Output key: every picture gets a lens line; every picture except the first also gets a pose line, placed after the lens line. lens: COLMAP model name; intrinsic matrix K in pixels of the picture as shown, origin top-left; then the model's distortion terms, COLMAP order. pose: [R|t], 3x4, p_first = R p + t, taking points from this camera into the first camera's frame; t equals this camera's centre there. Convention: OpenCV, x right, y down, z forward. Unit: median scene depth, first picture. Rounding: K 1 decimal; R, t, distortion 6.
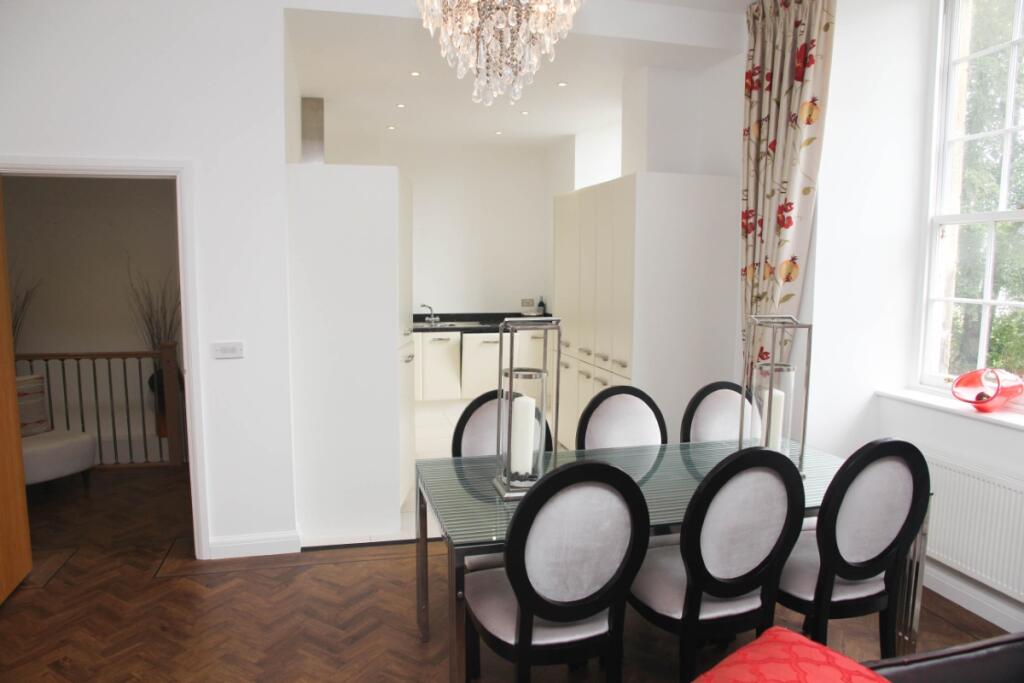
lens RADIAL K [[702.7, 0, 505.3], [0, 702.7, 336.3], [0, 0, 1]] dist [-0.099894, 0.009440]
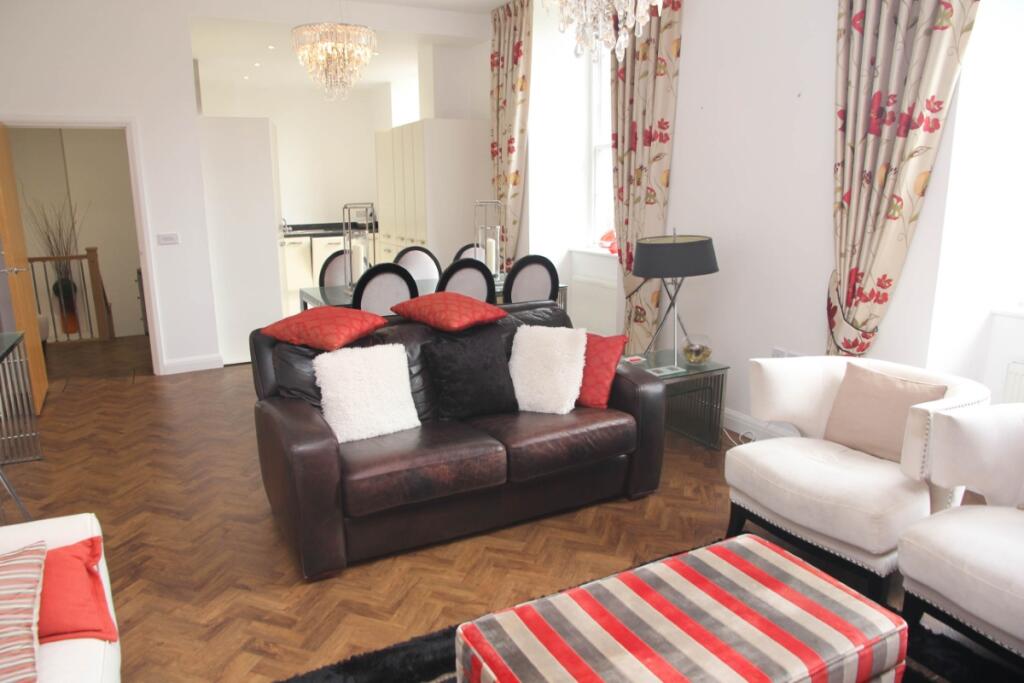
lens RADIAL K [[702.7, 0, 510.2], [0, 702.7, 345.1], [0, 0, 1]] dist [-0.099894, 0.009440]
pose [[0.972306, -0.065480, 0.224352, -0.010498], [0.038305, 0.991617, 0.123407, 0.096306], [-0.230551, -0.111396, 0.966663, -0.690371]]
